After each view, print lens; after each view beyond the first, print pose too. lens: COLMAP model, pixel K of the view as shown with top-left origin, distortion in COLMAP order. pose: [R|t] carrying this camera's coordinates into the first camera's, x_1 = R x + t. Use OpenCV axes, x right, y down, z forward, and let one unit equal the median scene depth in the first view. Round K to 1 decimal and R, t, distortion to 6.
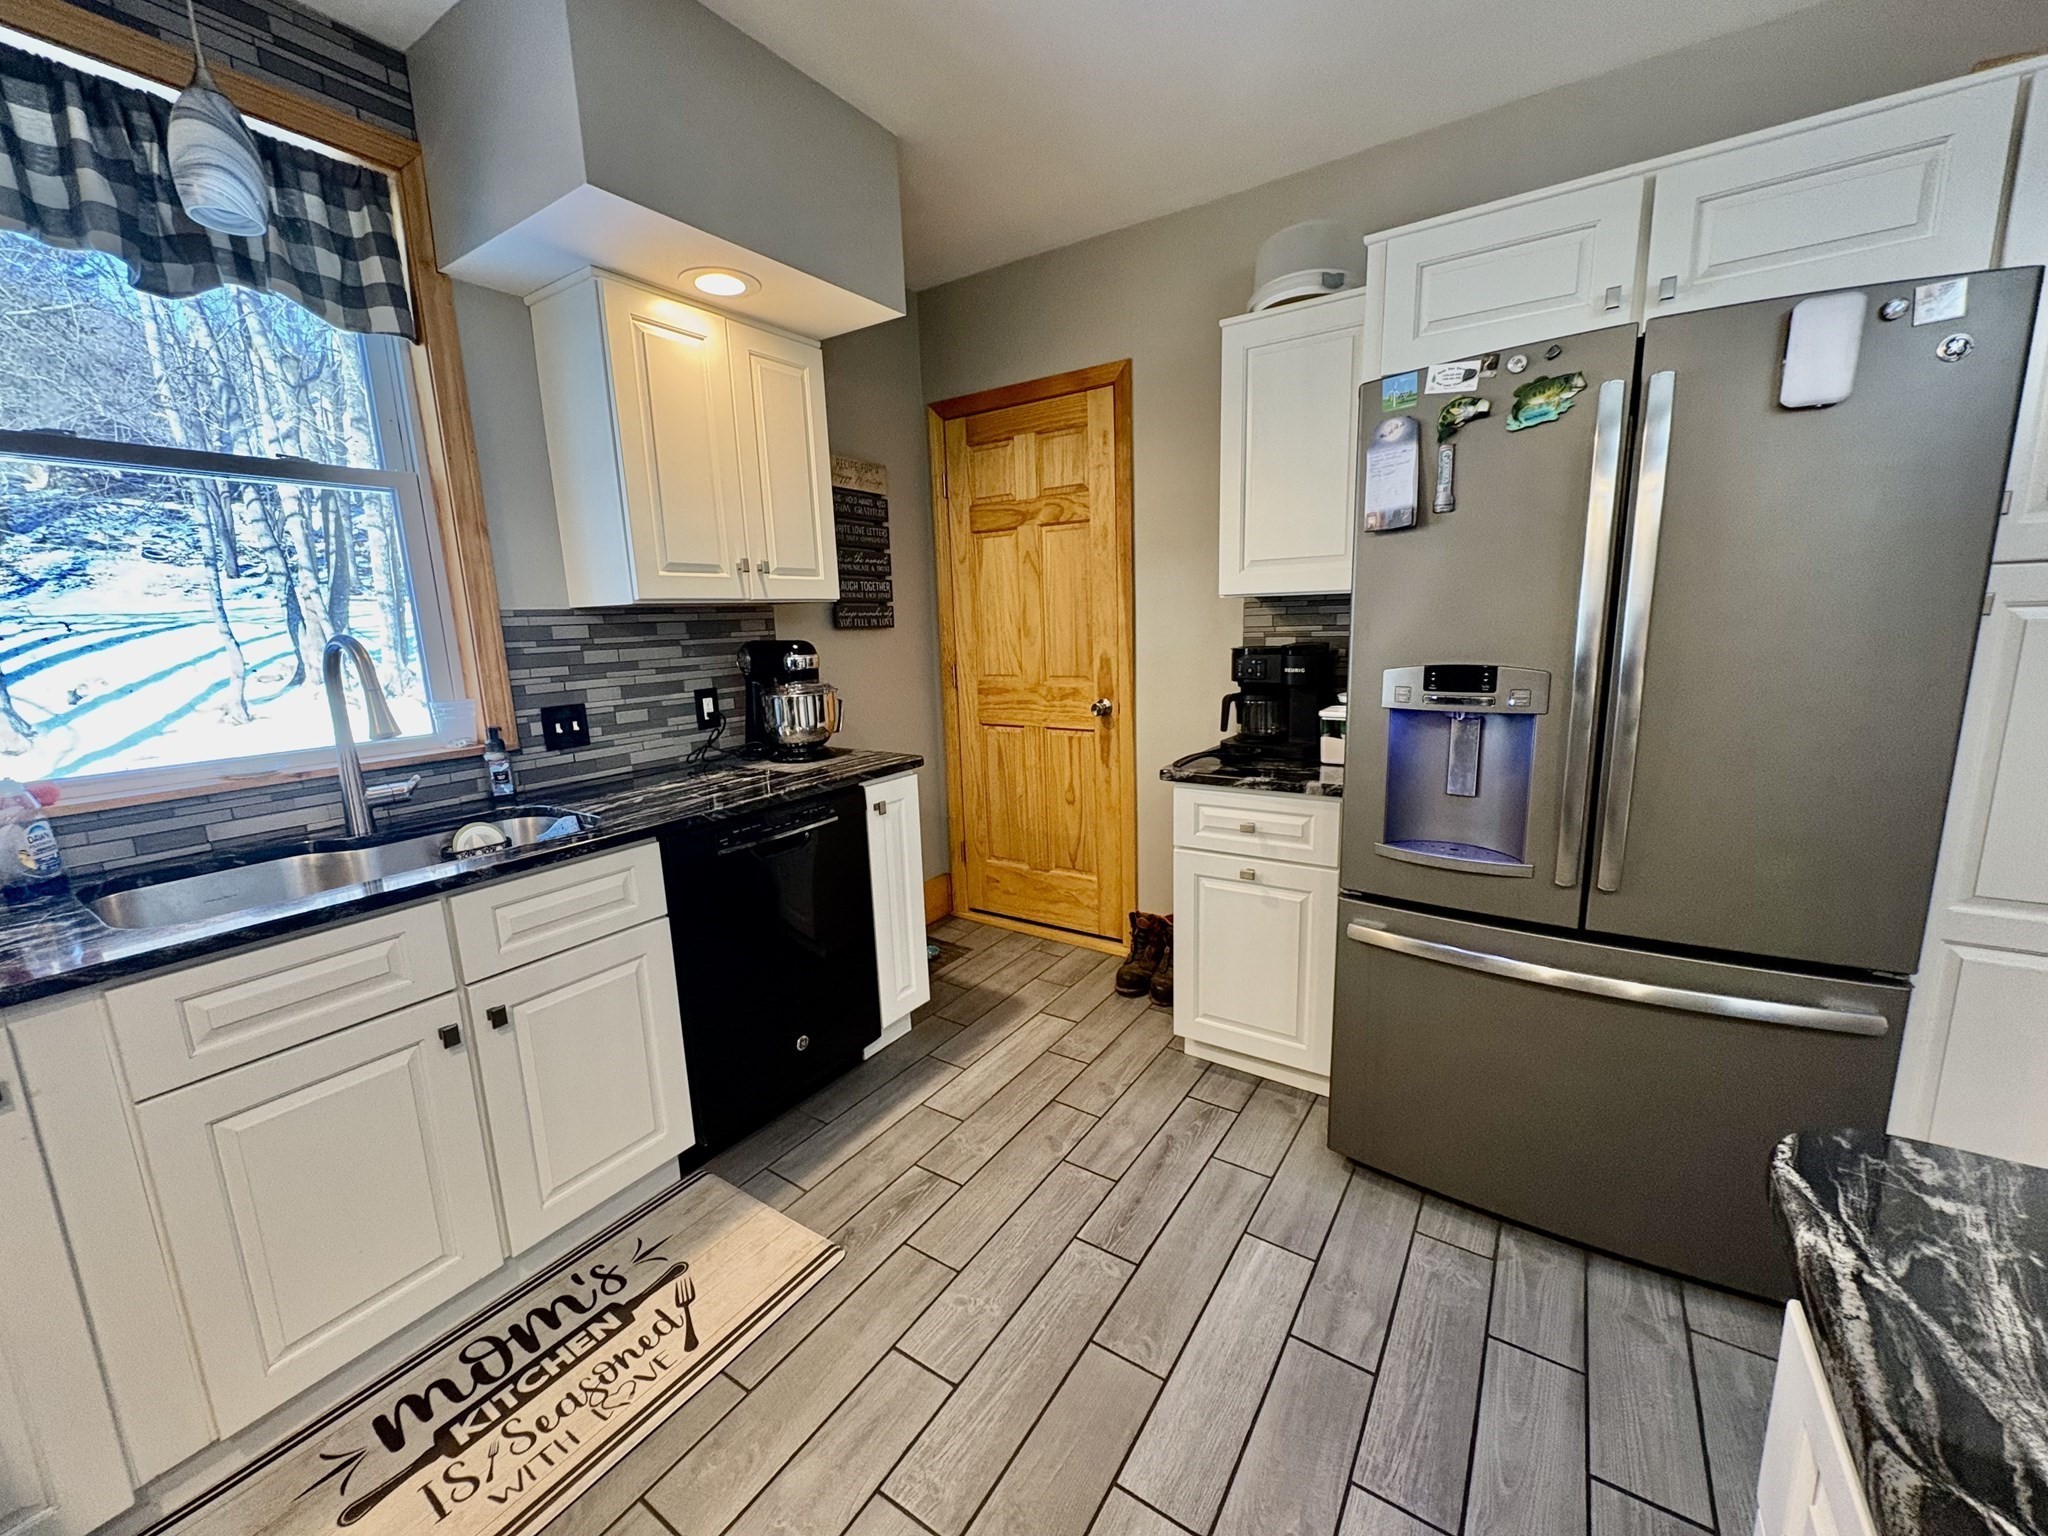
lens RADIAL K [[809.1, 0, 1017.3], [0, 809.1, 767.0], [0, 0, 1]] dist [-0.001658, 0.000356]
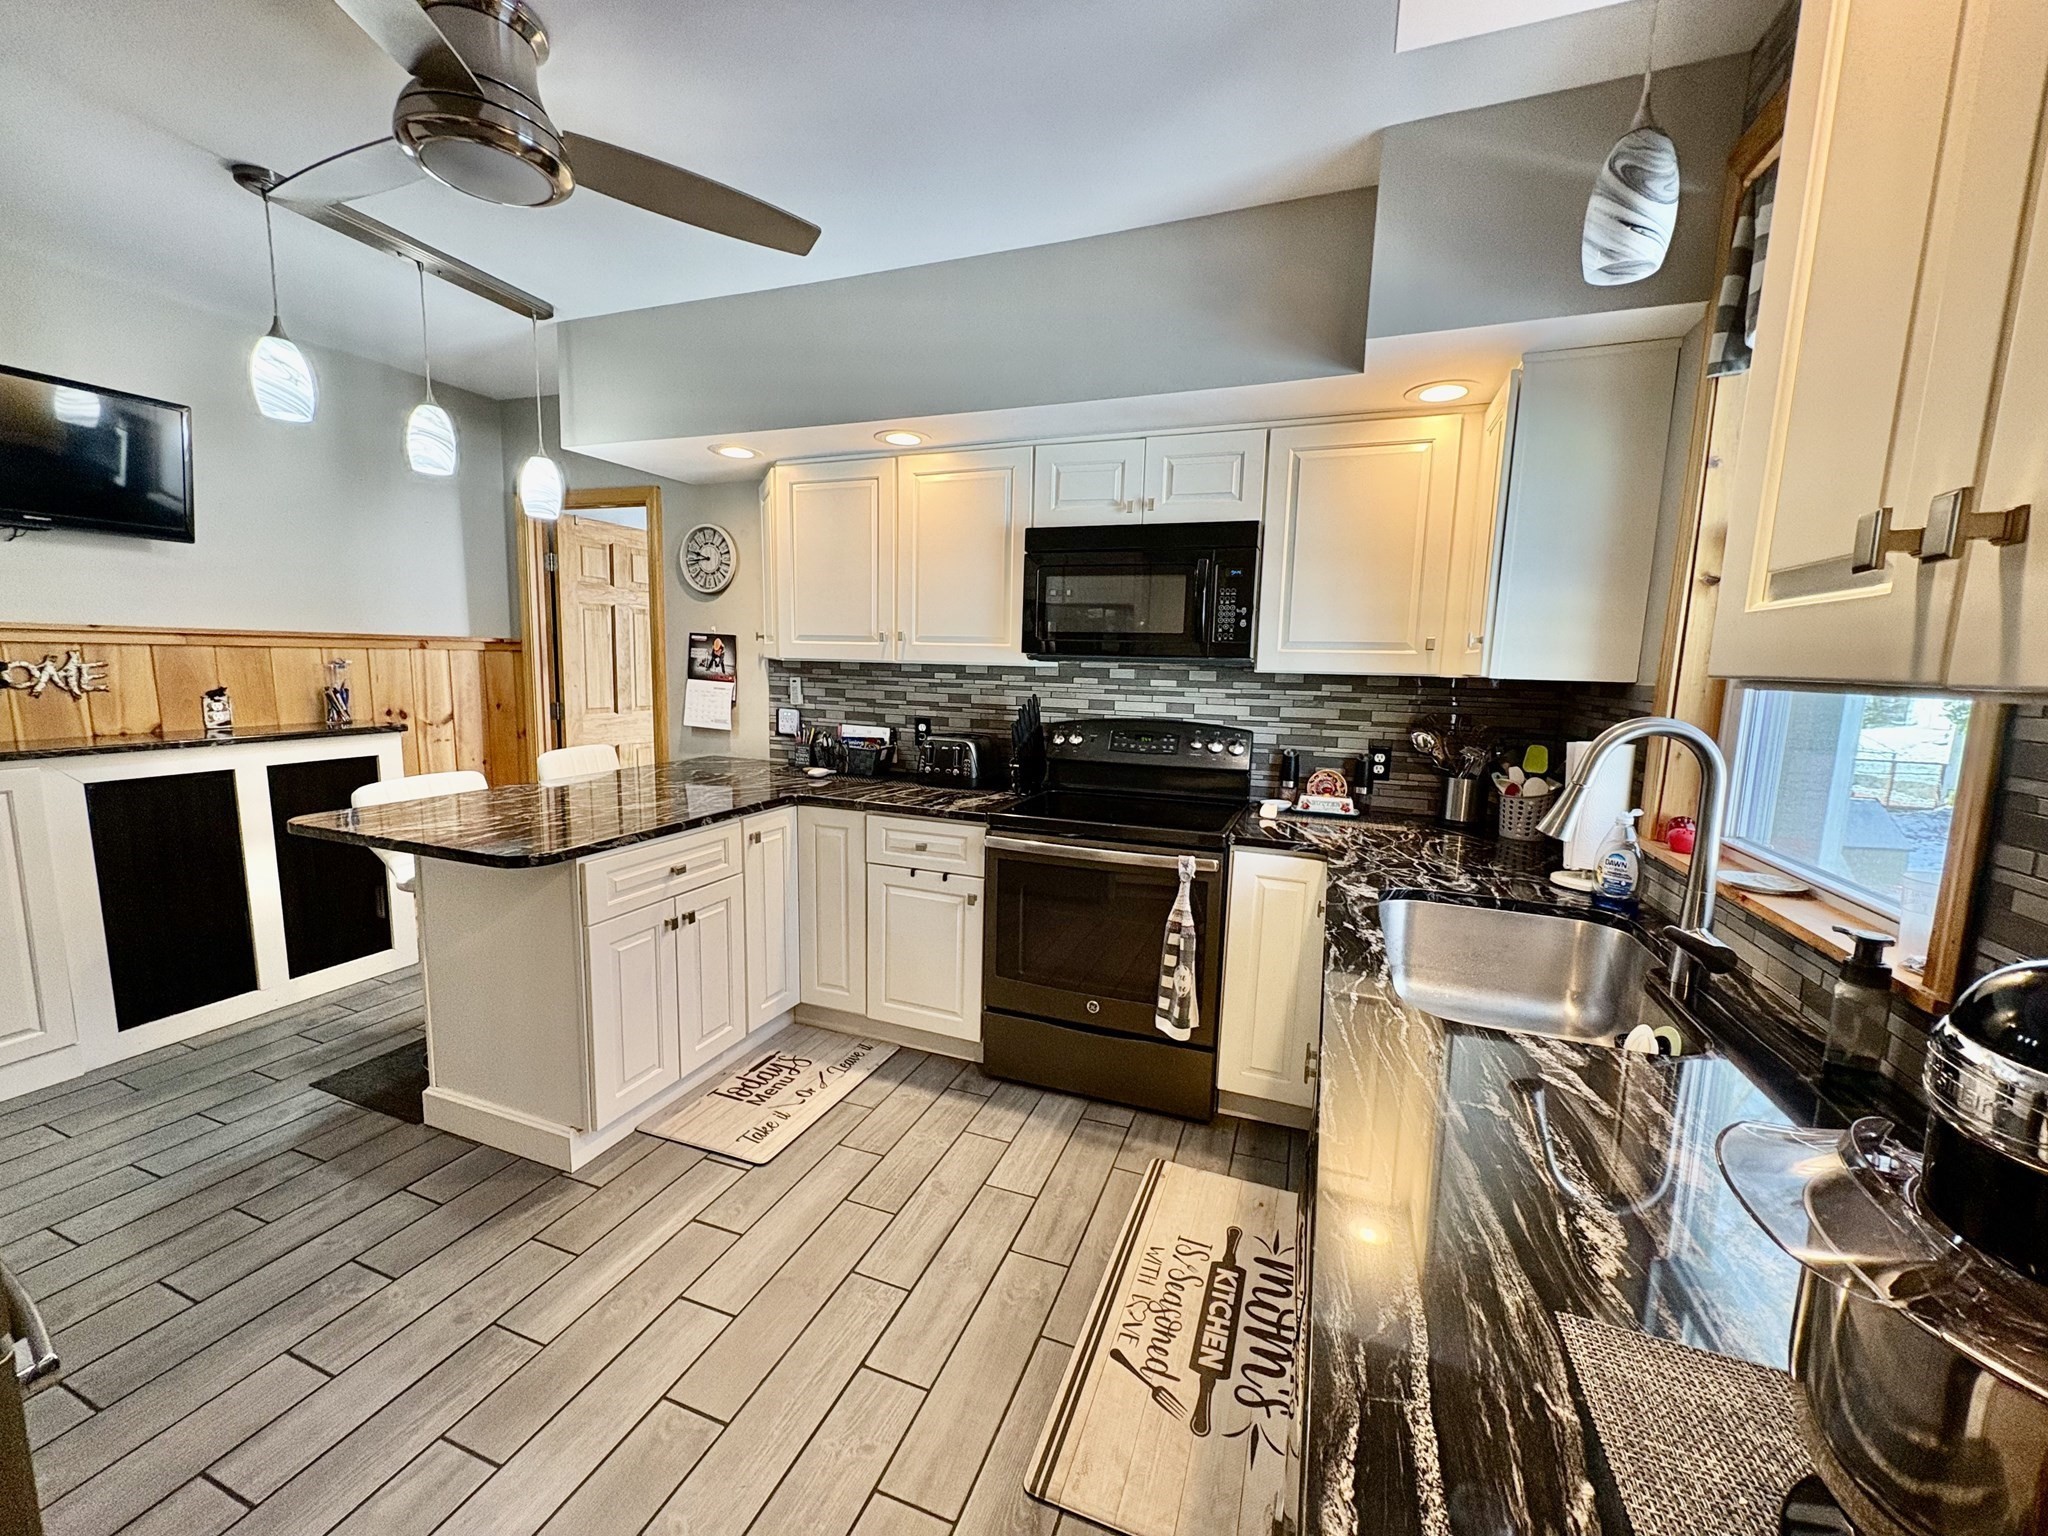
lens RADIAL K [[809.1, 0, 1025.3], [0, 809.1, 765.7], [0, 0, 1]] dist [-0.001658, 0.000356]
pose [[-0.973343, 0.038605, -0.226080, -0.051767], [-0.036181, 0.947544, 0.317570, -0.282463], [0.226481, 0.317284, -0.920889, 1.292567]]
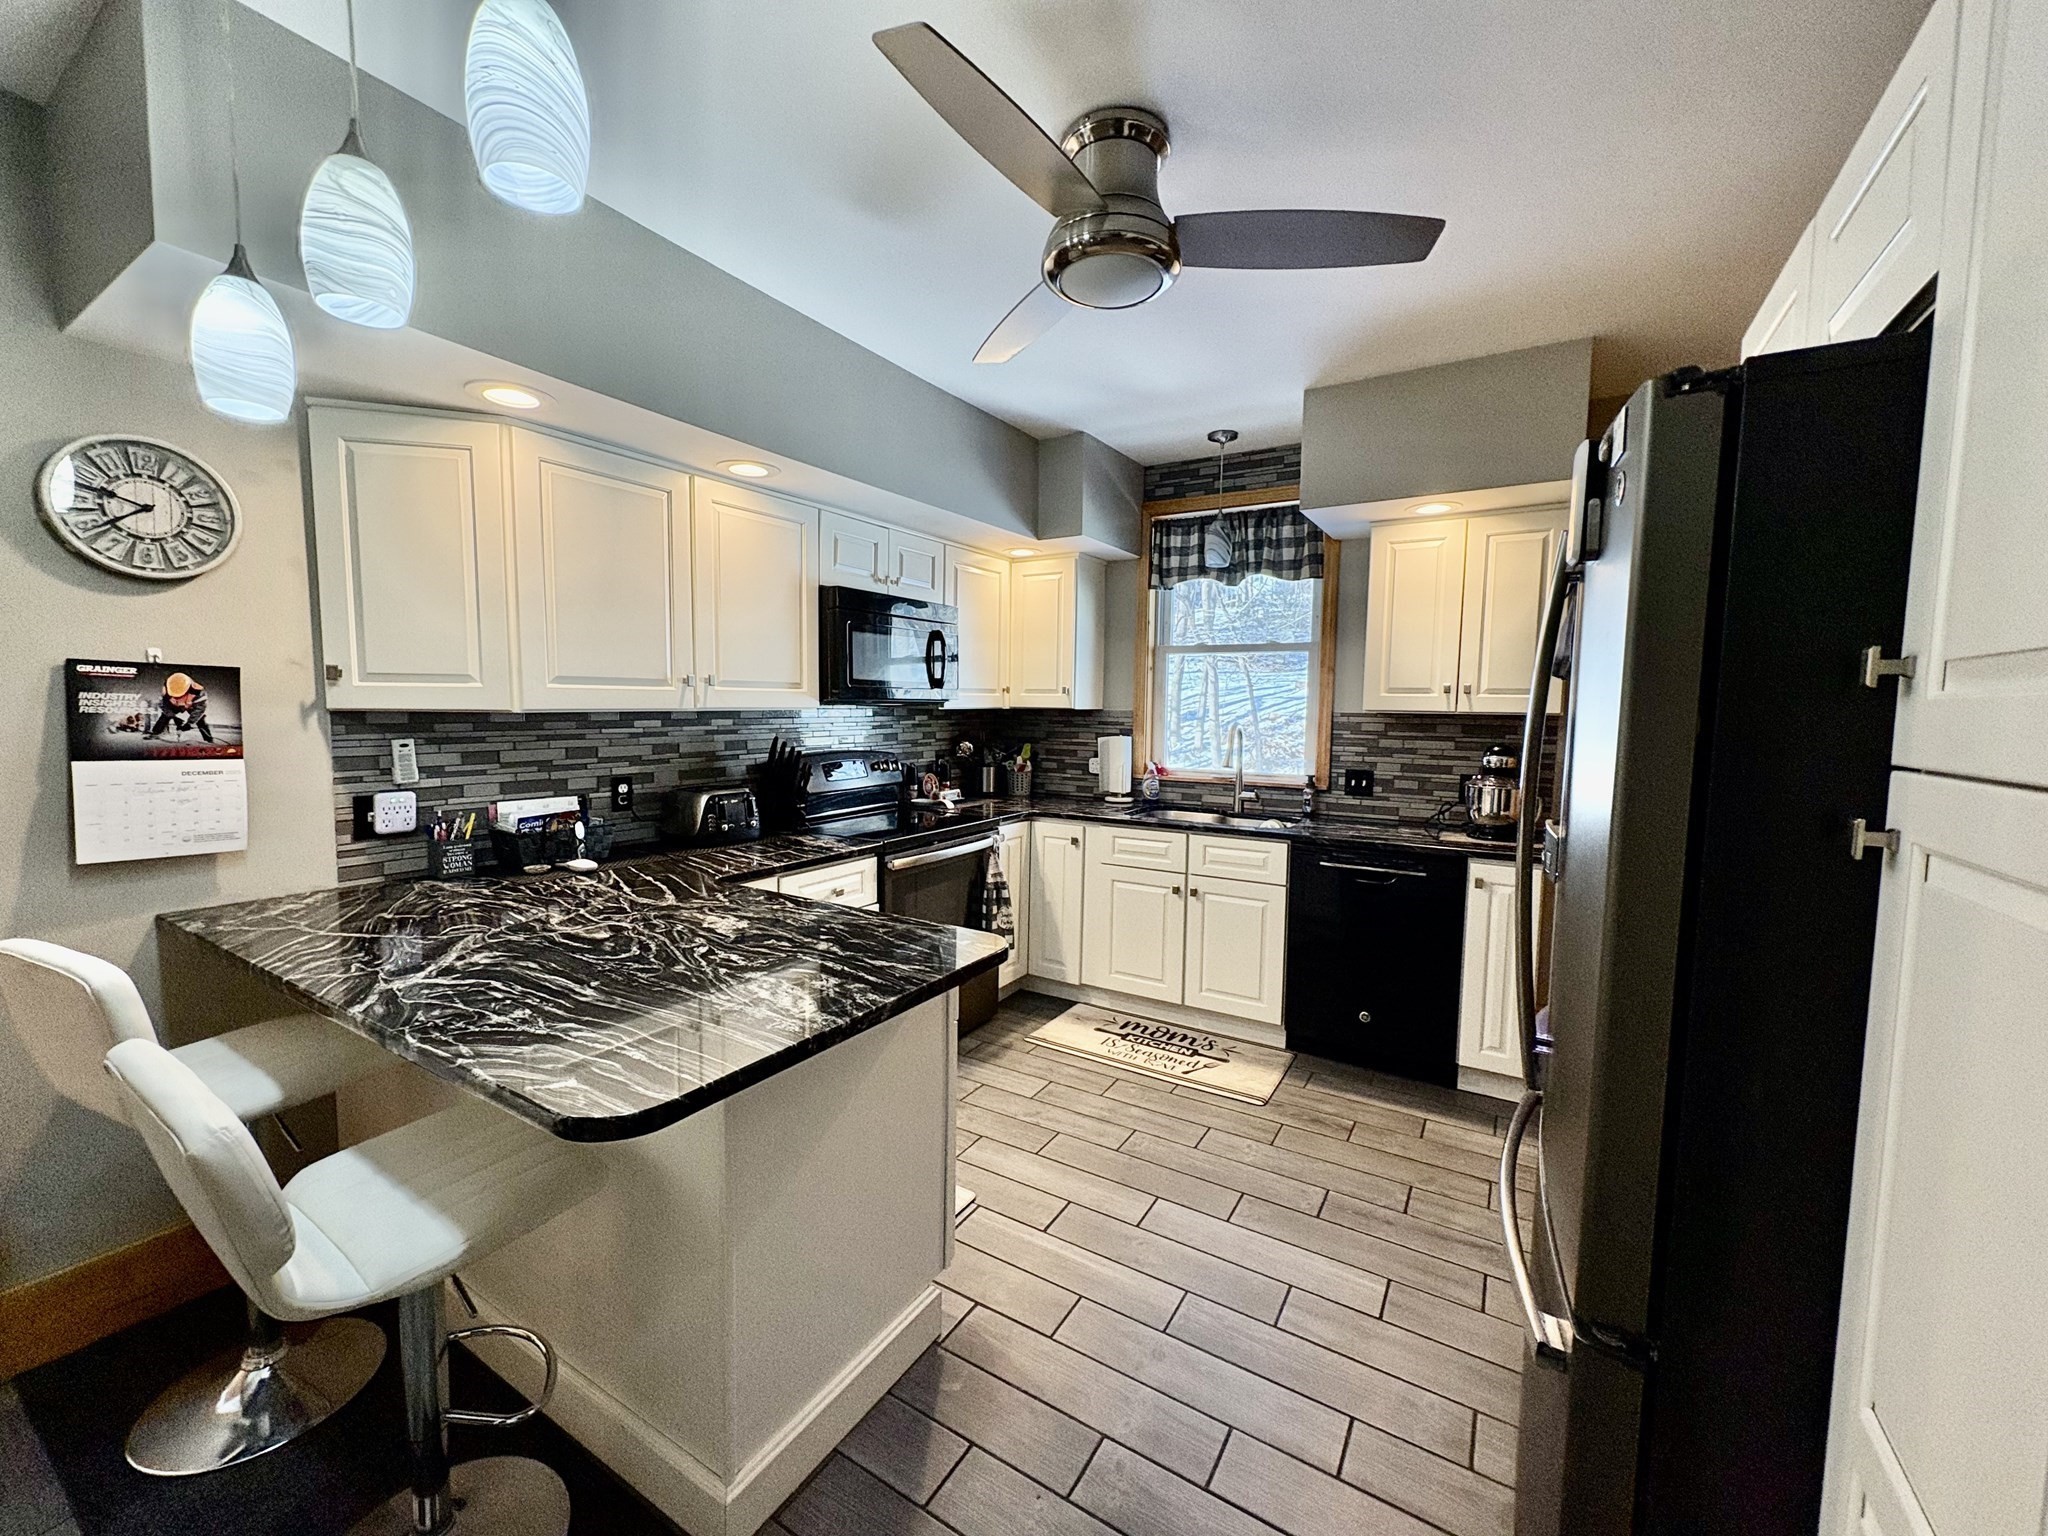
lens RADIAL K [[809.1, 0, 1025.6], [0, 809.1, 765.6], [0, 0, 1]] dist [-0.001658, 0.000356]
pose [[0.039296, 0.110602, -0.993088, 1.146732], [-0.198504, 0.974911, 0.100723, -0.126329], [0.979312, 0.193173, 0.060265, 0.248972]]
